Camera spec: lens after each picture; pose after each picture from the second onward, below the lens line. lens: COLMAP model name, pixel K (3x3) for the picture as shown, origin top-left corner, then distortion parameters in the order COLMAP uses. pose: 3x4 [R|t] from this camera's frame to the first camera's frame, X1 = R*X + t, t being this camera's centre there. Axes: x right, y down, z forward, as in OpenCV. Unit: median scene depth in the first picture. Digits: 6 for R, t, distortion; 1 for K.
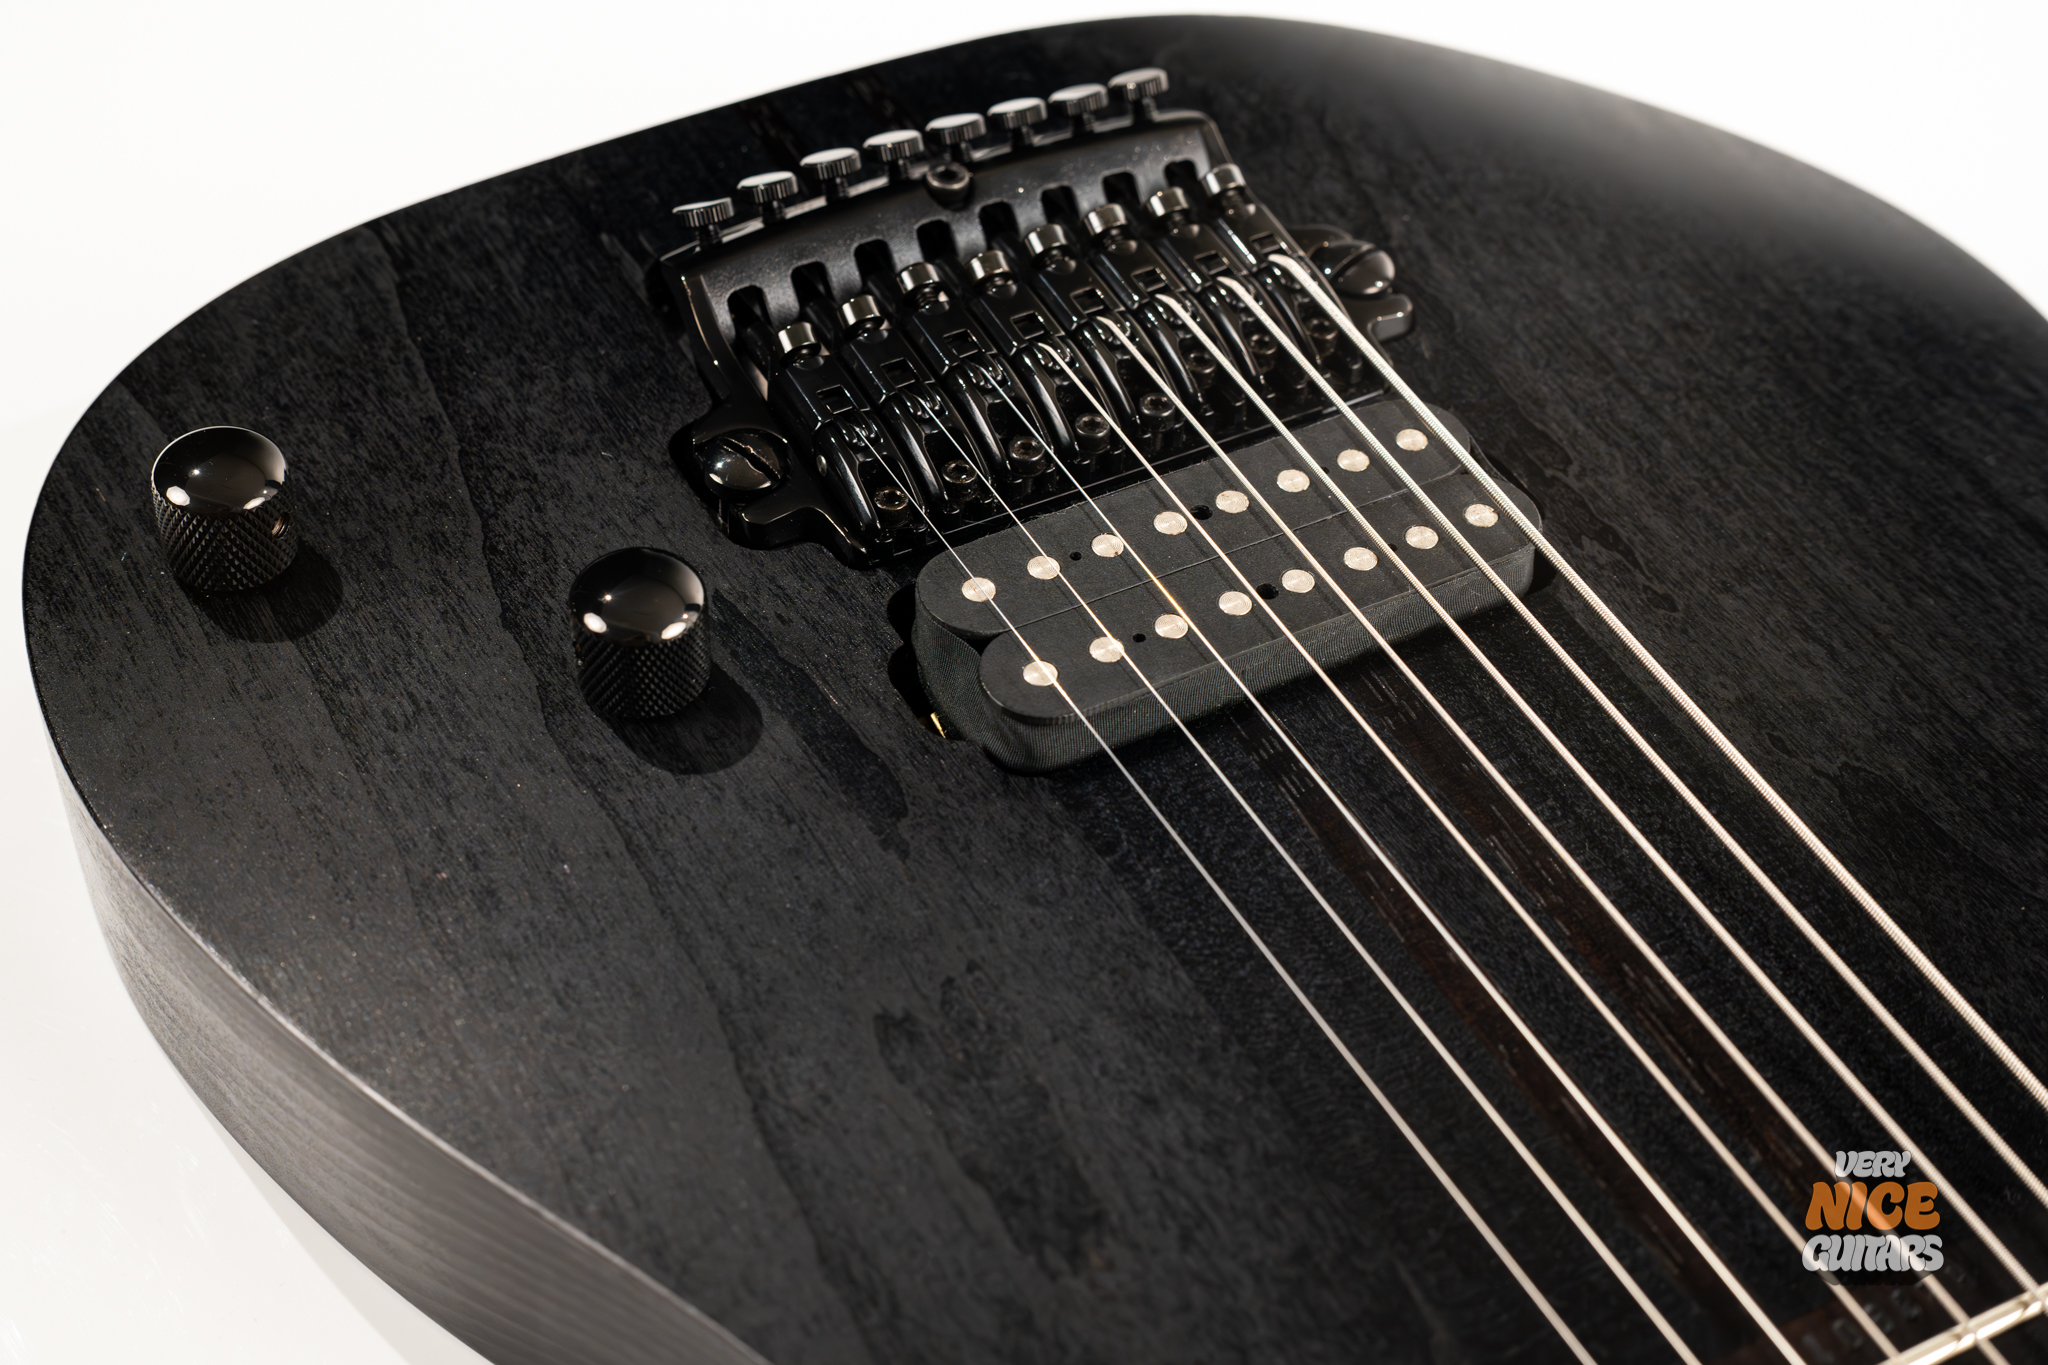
lens RADIAL K [[3106.0, 0, 951.7], [0, 3106.0, 683.8], [0, 0, 1]] dist [0.066021, -0.094626]
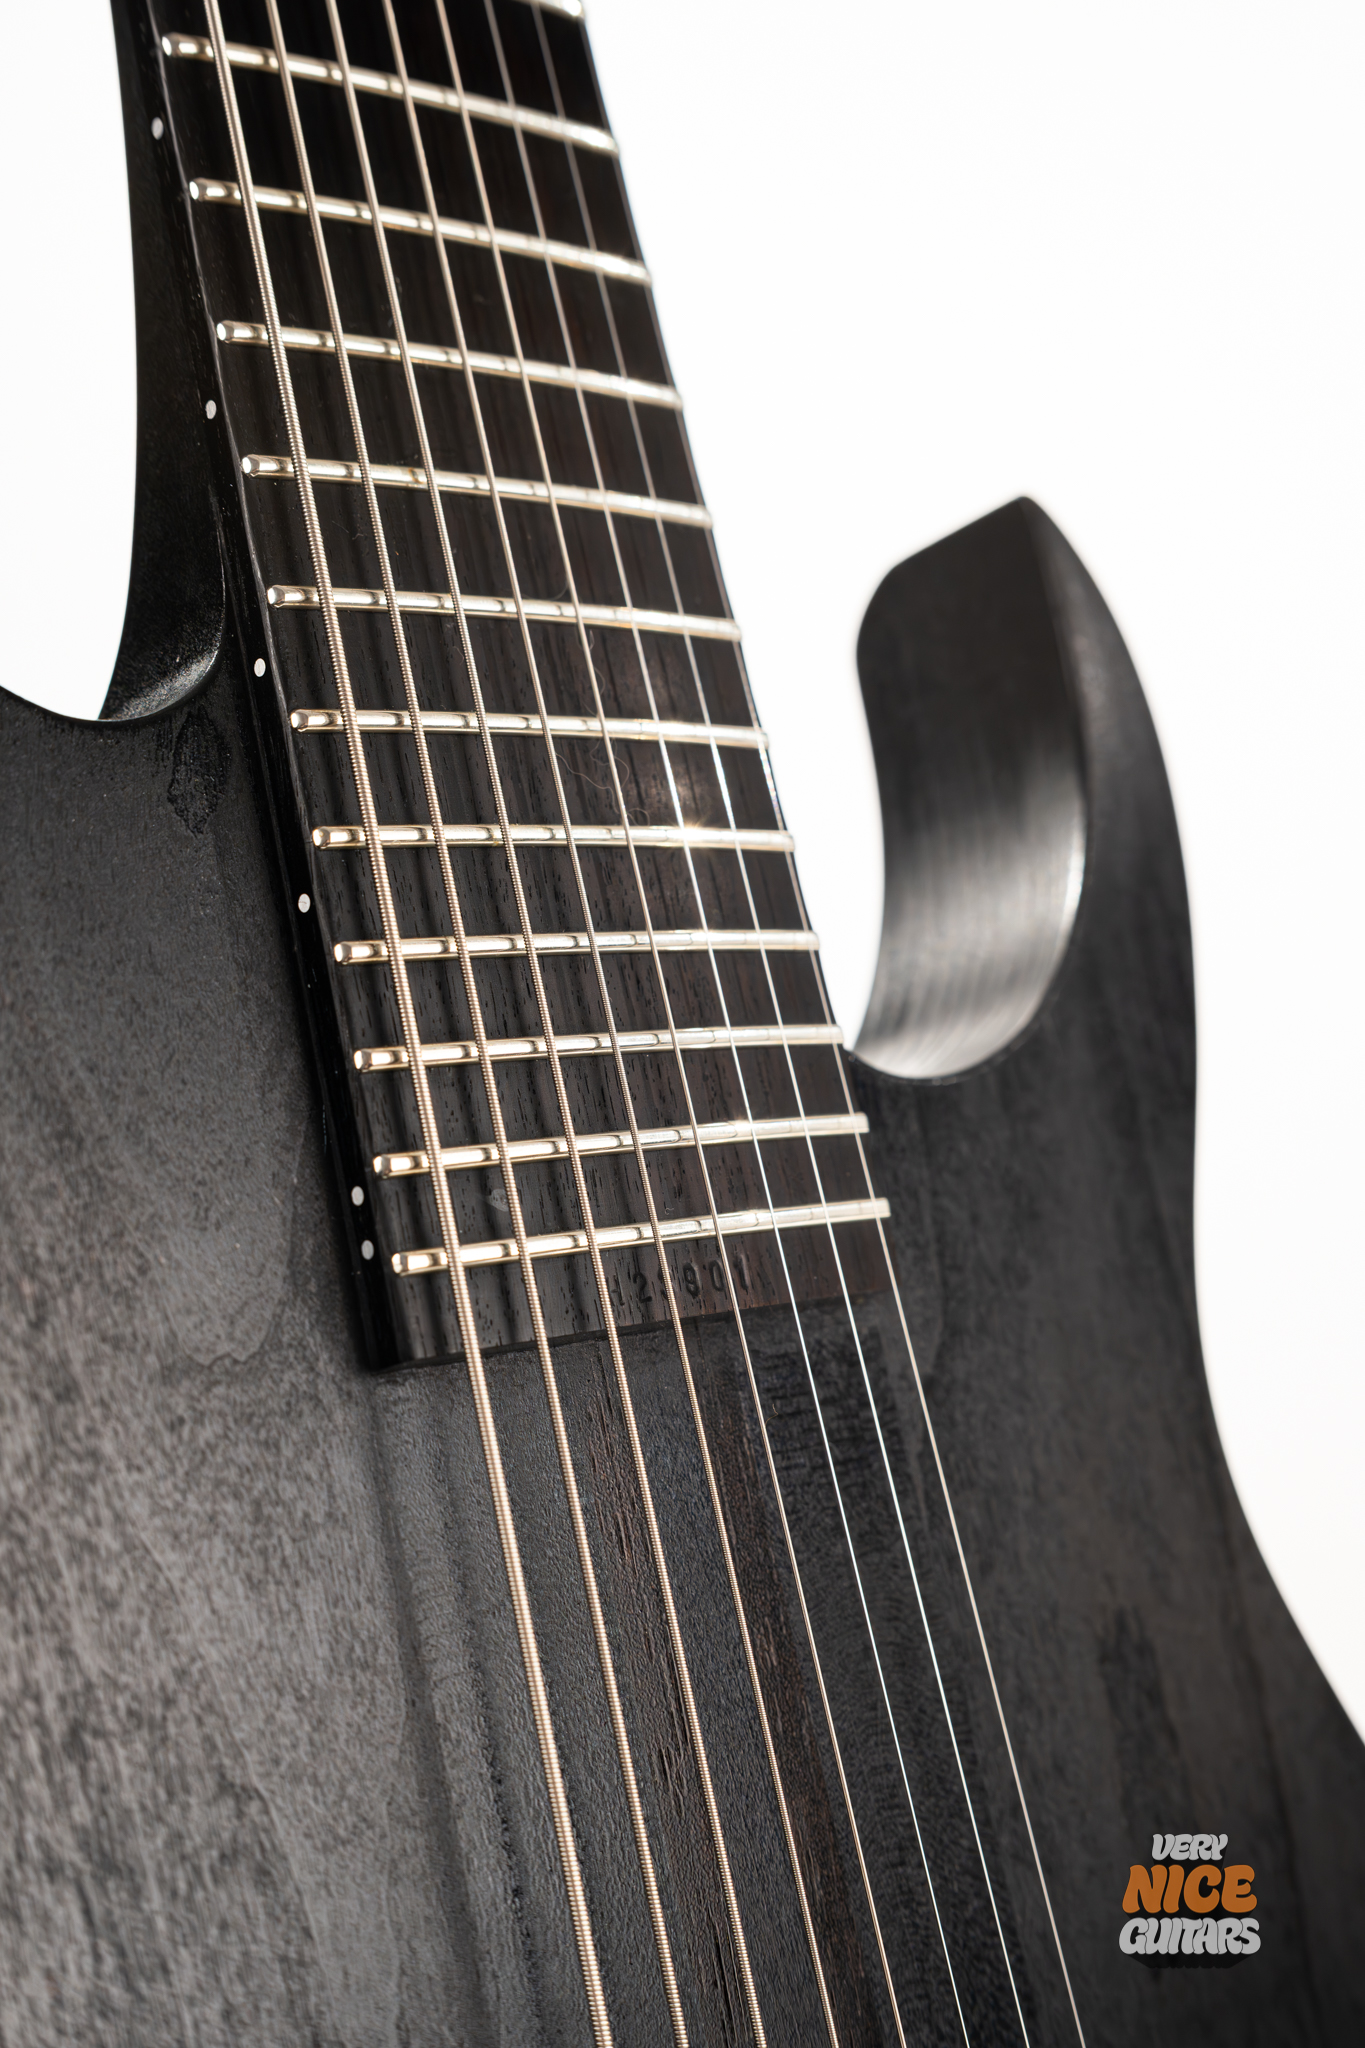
lens RADIAL K [[2944.3, 0, 682.5], [0, 2944.3, 1024.0], [0, 0, 1]] dist [0.070746, -0.206840]
pose [[-0.711229, -0.429130, -0.556778, 0.708795], [-0.370014, -0.444909, 0.815565, -0.452082], [-0.597698, 0.786069, 0.157648, 0.620793]]
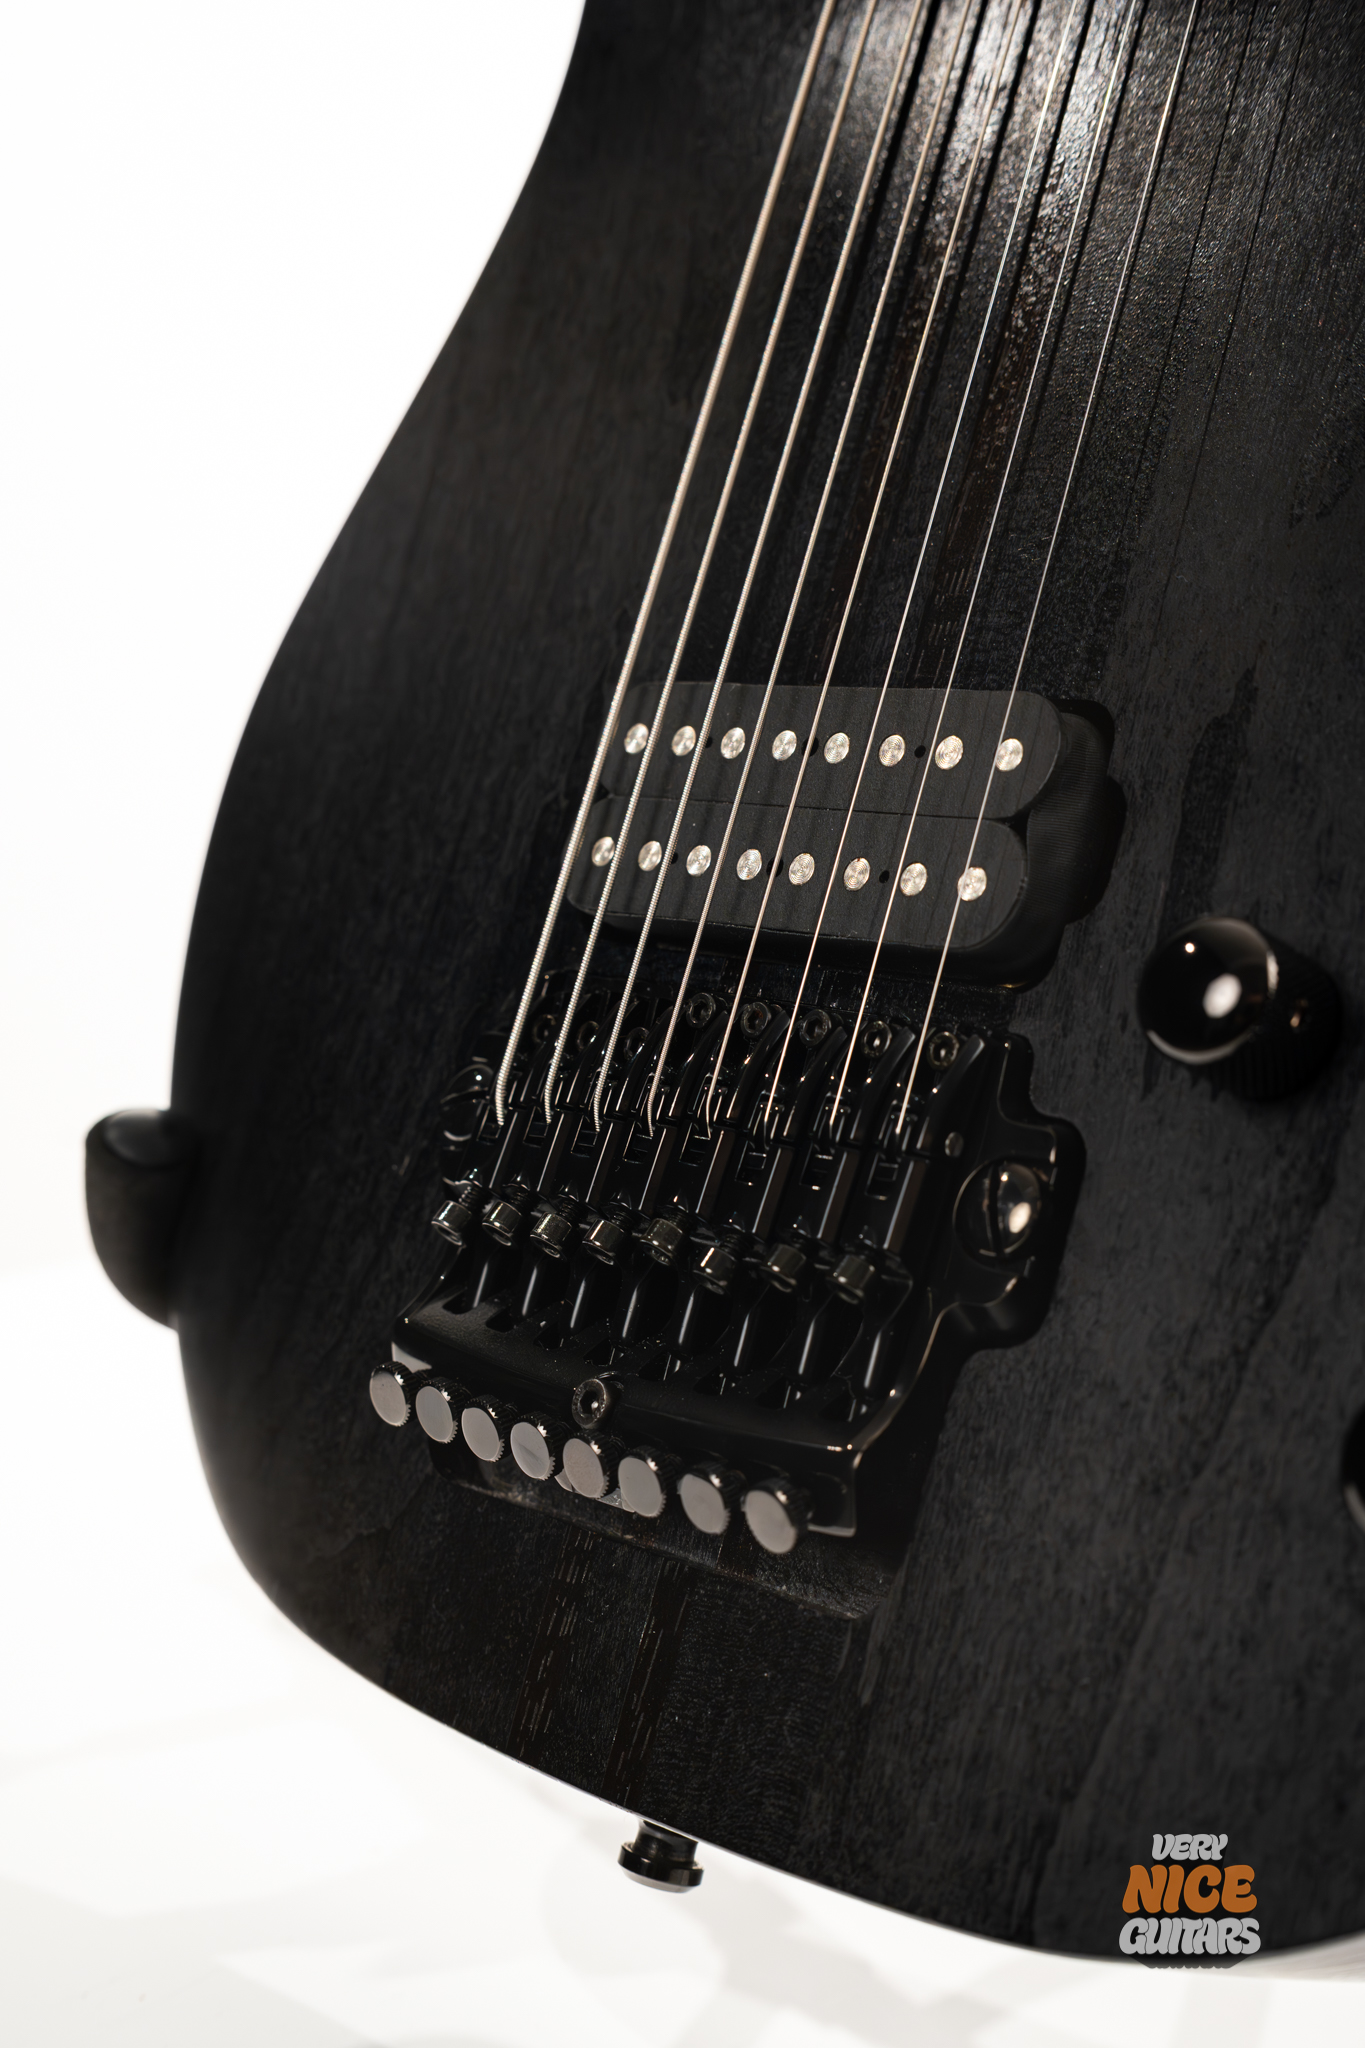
lens RADIAL K [[3044.9, 0, 544.8], [0, 3044.9, 1003.3], [0, 0, 1]] dist [0.053262, 0.009493]
pose [[-0.473773, -0.548806, 0.688731, -0.571822], [0.873245, -0.393952, 0.286784, -0.412243], [0.113939, 0.737302, 0.665886, 0.387632]]
